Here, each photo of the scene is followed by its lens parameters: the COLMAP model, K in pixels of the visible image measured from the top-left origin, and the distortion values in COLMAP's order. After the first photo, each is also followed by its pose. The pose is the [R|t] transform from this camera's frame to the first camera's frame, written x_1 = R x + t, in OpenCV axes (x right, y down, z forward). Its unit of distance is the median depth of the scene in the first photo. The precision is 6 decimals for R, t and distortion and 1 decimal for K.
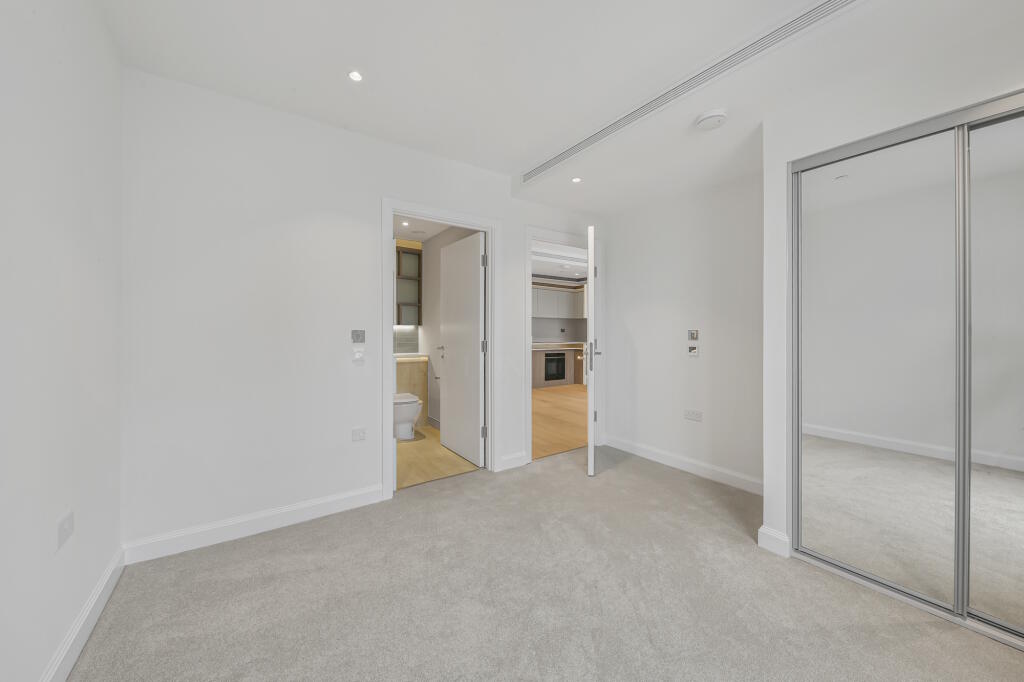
lens RADIAL K [[369.4, 0, 528.0], [0, 369.4, 333.8], [0, 0, 1]] dist [0.009089, -0.000004]
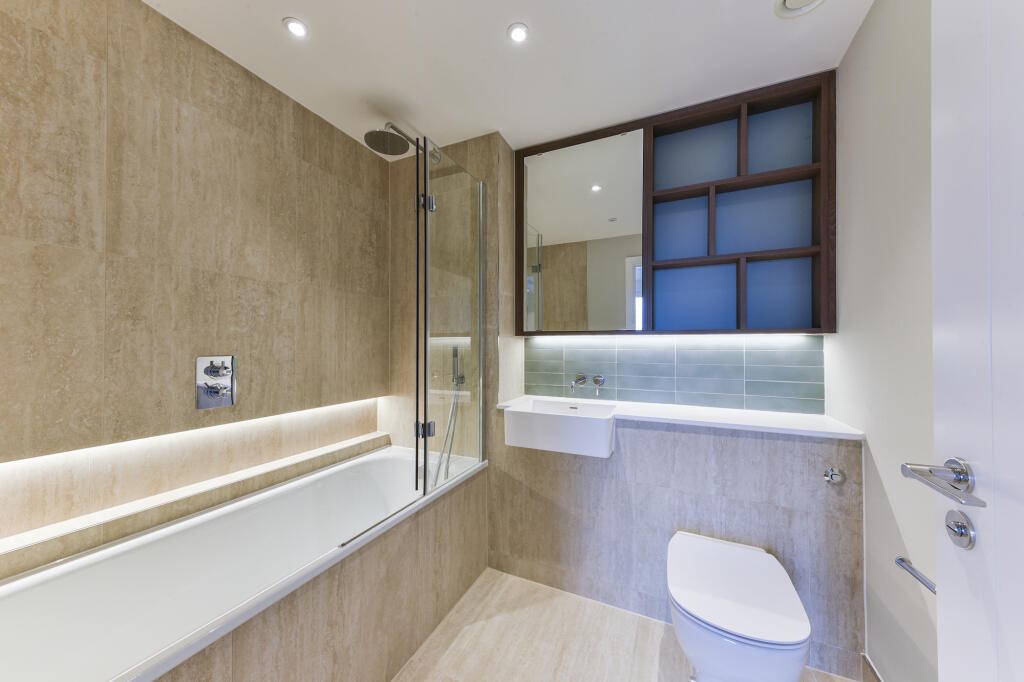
lens RADIAL K [[358.7, 0, 491.3], [0, 358.7, 342.4], [0, 0, 1]] dist [0.008990, 0.000003]
pose [[0.457546, -0.005826, -0.889167, -0.258314], [-0.001163, 0.999974, -0.007151, -0.021173], [0.889185, 0.004306, 0.457527, 1.055624]]
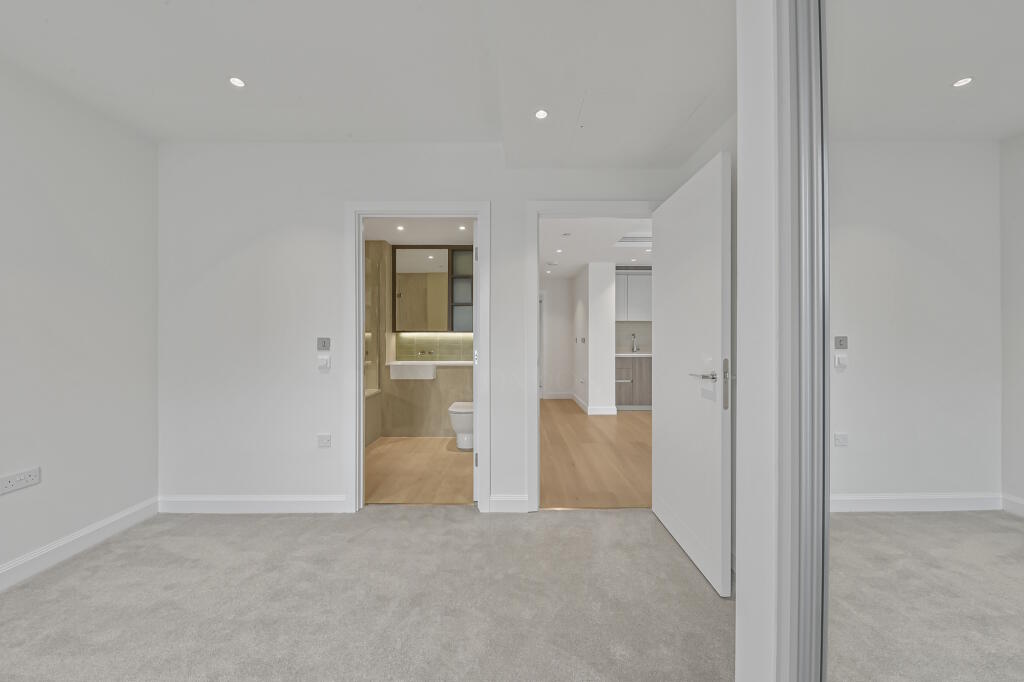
lens RADIAL K [[364.9, 0, 512.0], [0, 364.9, 341.0], [0, 0, 1]] dist [-0.001214, -0.000082]
pose [[0.816768, -0.003098, -0.576959, 0.470278], [0.001100, 0.999992, -0.003812, 0.003087], [0.576966, 0.002478, 0.816765, 0.424972]]
